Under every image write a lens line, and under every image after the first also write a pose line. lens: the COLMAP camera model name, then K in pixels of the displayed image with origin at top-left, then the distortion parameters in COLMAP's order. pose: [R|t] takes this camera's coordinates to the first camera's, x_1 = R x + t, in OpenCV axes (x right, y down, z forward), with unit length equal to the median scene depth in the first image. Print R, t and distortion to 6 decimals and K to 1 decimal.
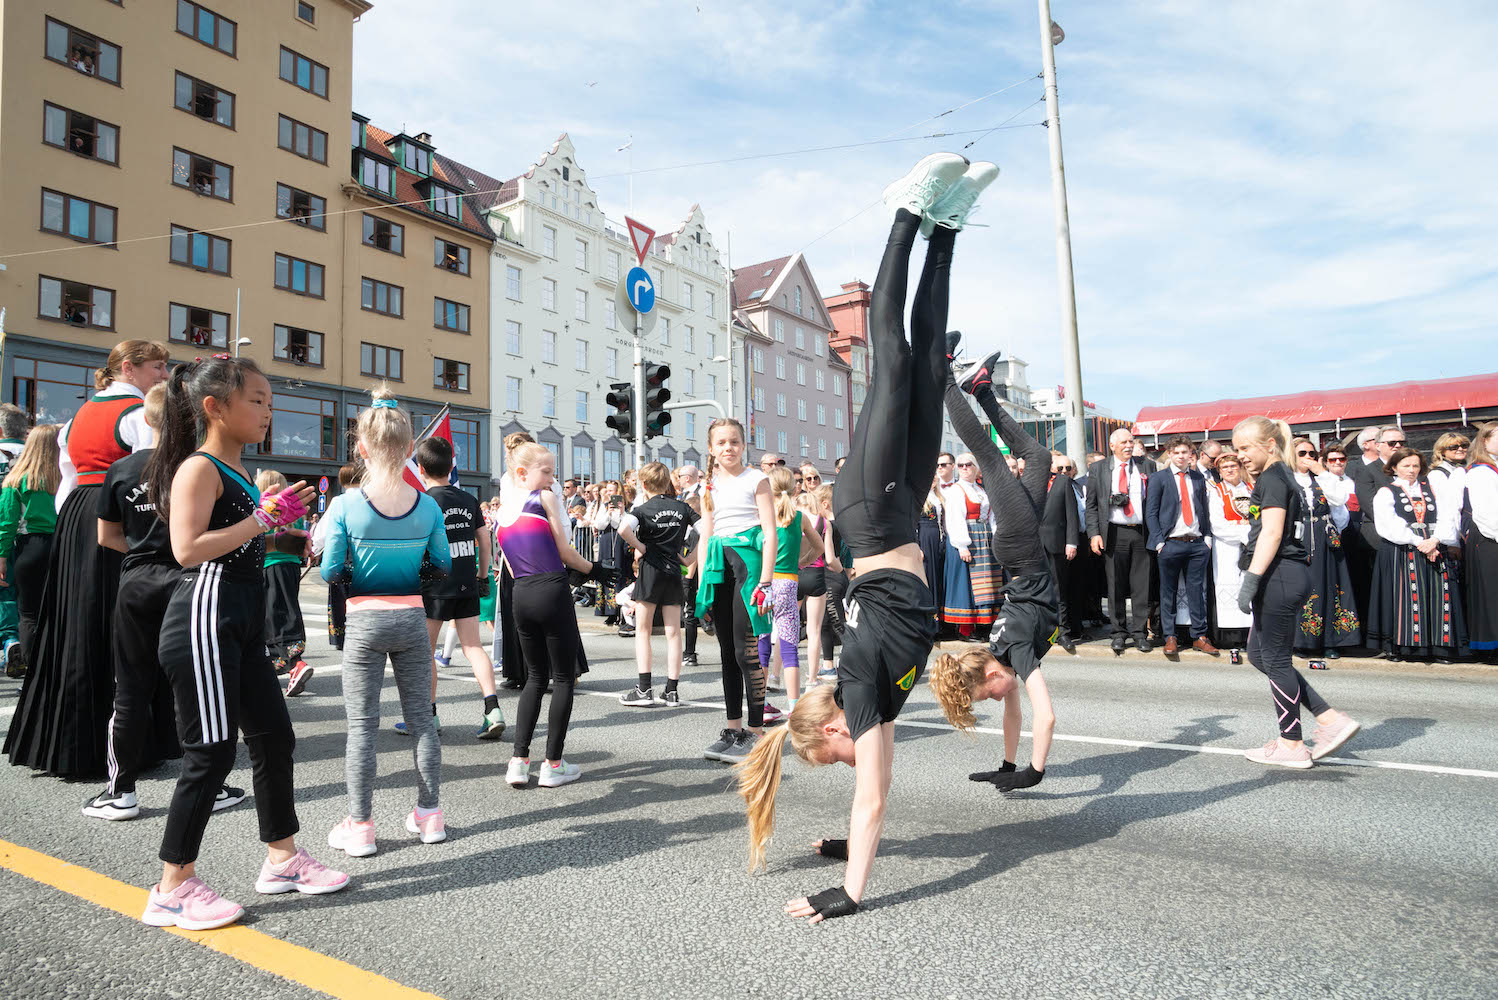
lens RADIAL K [[846.3, 0, 728.5], [0, 846.3, 492.9], [0, 0, 1]] dist [-0.042720, 0.028095]
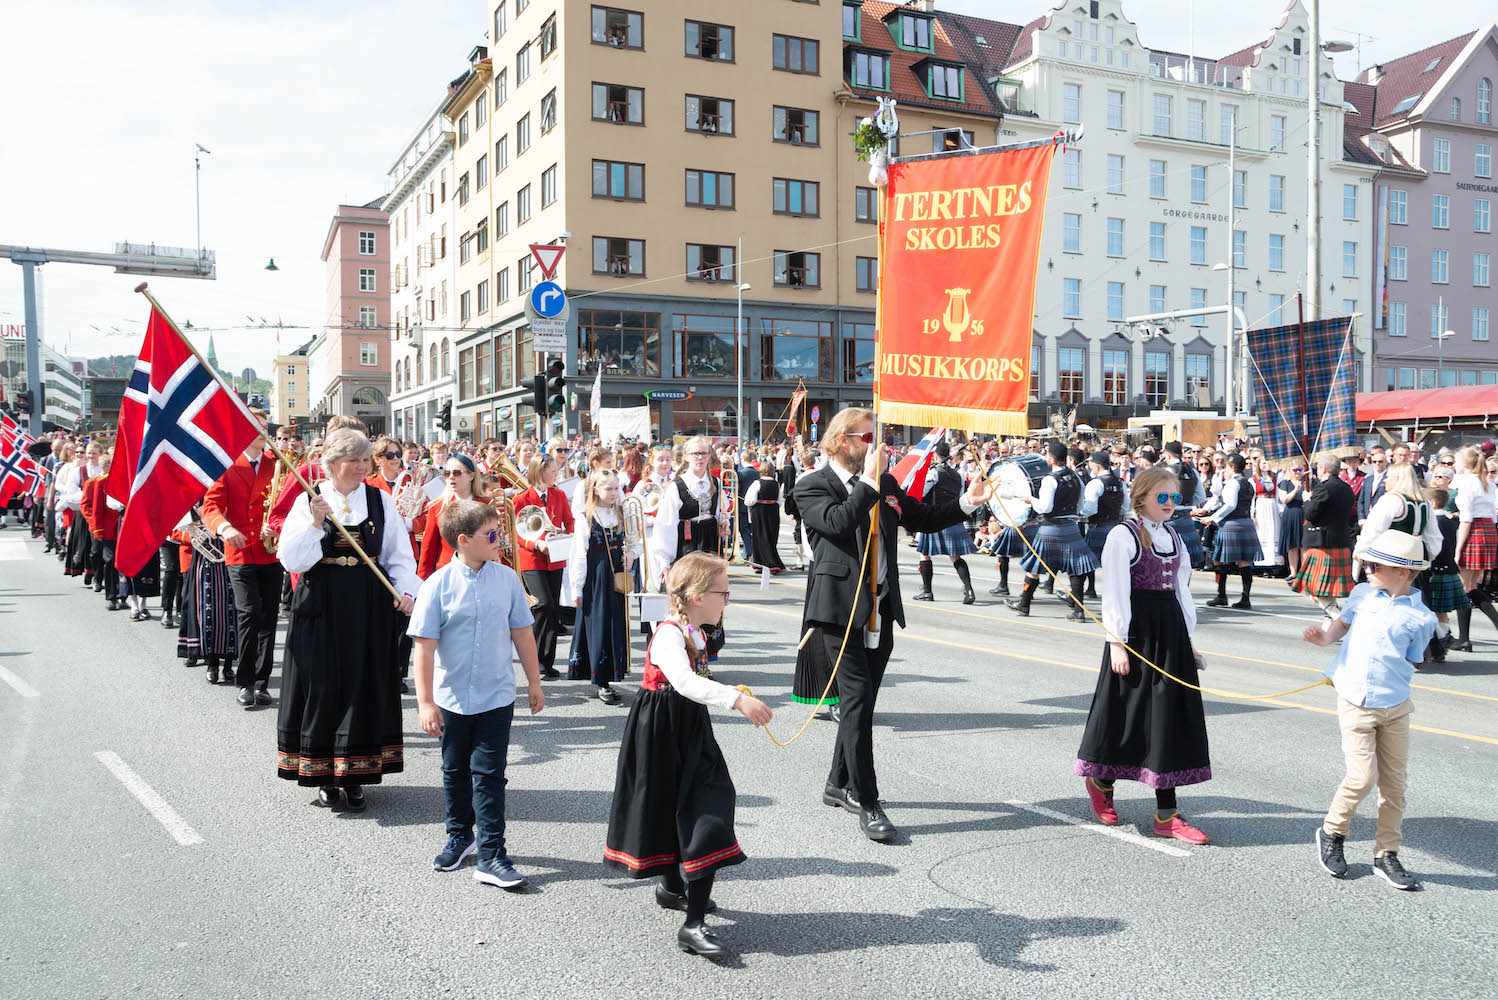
lens RADIAL K [[1329.1, 0, 767.7], [0, 1329.1, 488.1], [0, 0, 1]] dist [-0.044189, 0.109732]
pose [[0.865082, 0.024482, -0.501033, 0.193456], [0.019119, 0.996473, 0.081701, -0.035371], [0.501267, -0.080257, 0.861563, -0.302593]]
